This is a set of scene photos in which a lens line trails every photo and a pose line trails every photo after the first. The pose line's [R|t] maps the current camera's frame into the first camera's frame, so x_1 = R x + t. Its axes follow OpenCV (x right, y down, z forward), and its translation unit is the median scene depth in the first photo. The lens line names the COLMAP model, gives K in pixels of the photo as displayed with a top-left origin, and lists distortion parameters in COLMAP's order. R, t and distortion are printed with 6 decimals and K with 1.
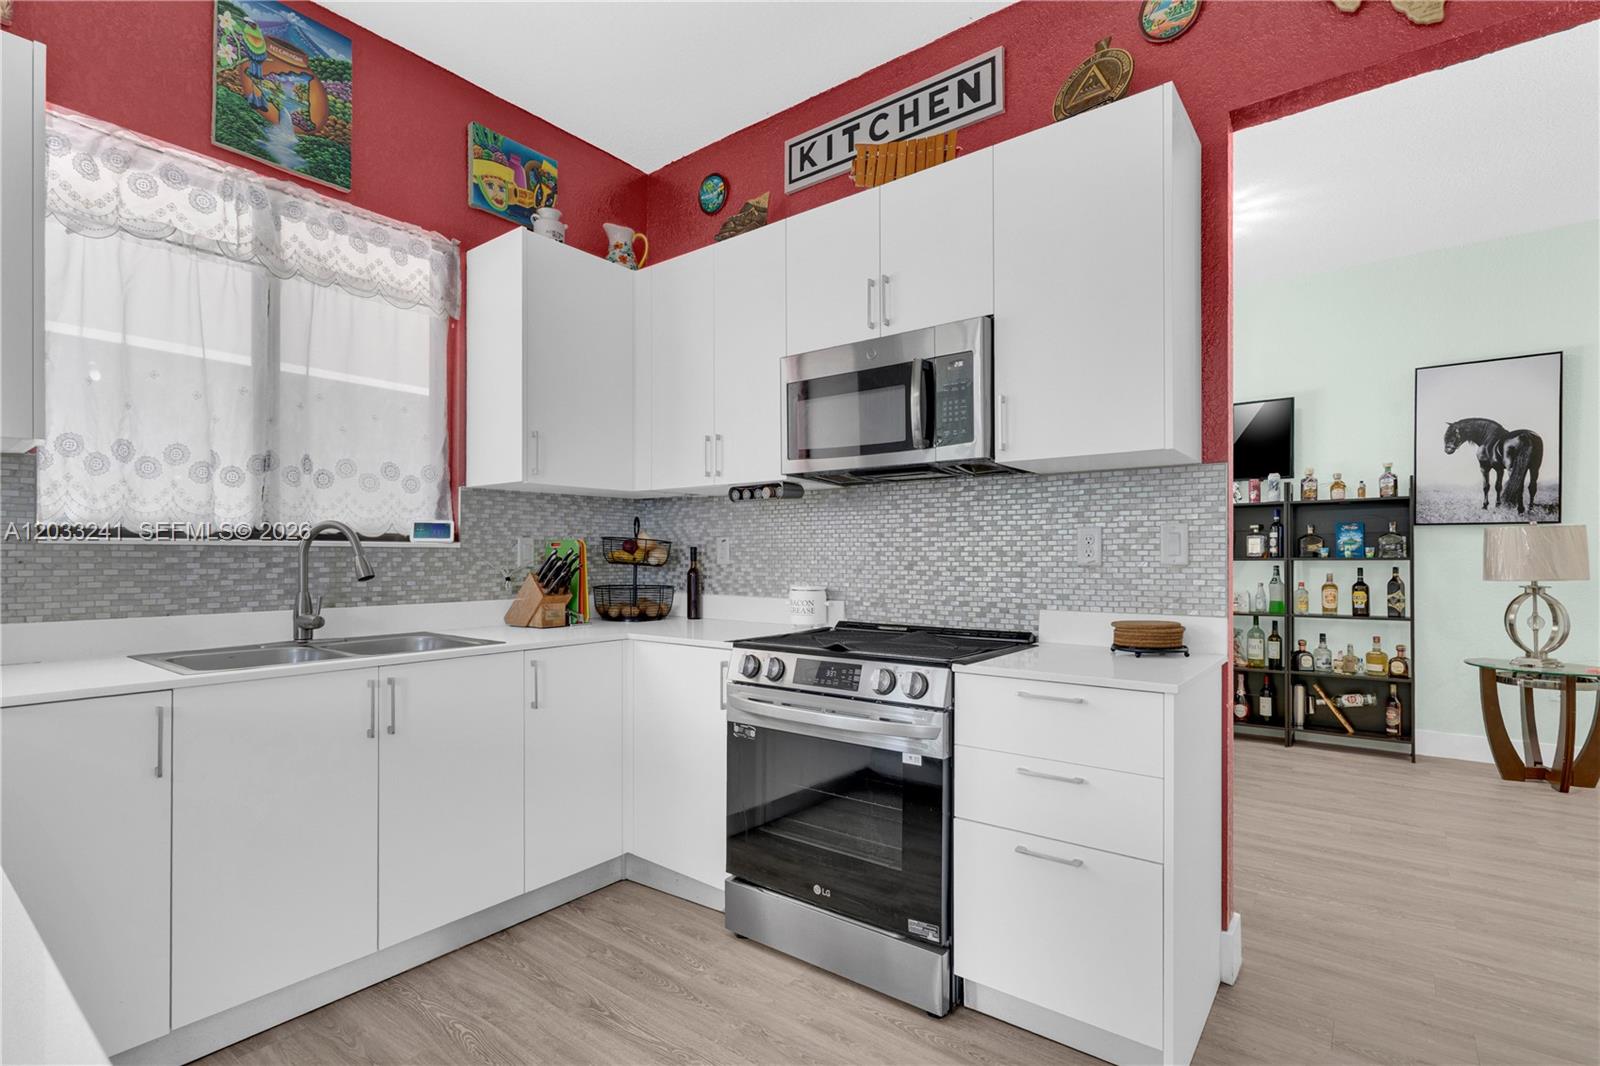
lens RADIAL K [[762.3, 0, 807.9], [0, 762.3, 544.6], [0, 0, 1]] dist [0.002718, 0.005112]
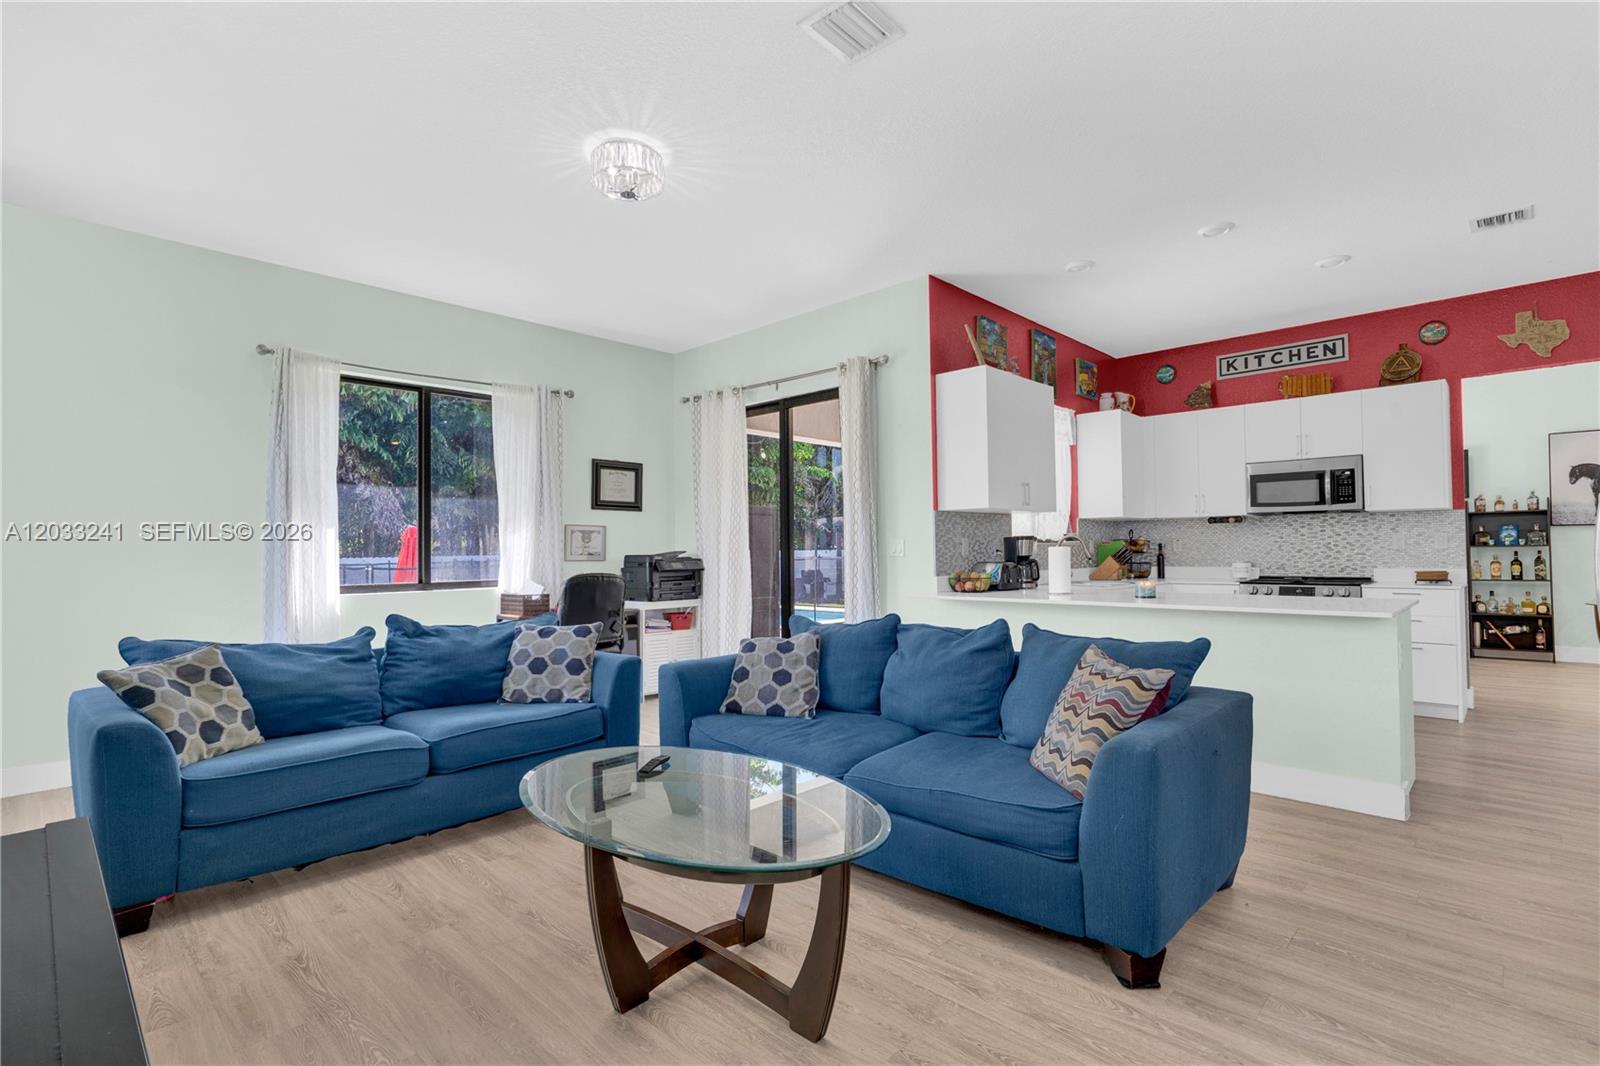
lens RADIAL K [[762.3, 0, 785.2], [0, 762.3, 526.6], [0, 0, 1]] dist [0.002718, 0.005112]
pose [[0.992508, -0.014879, -0.121266, -0.711220], [0.012786, 0.999756, -0.018019, -0.015089], [0.121505, 0.016333, 0.992456, -0.929444]]
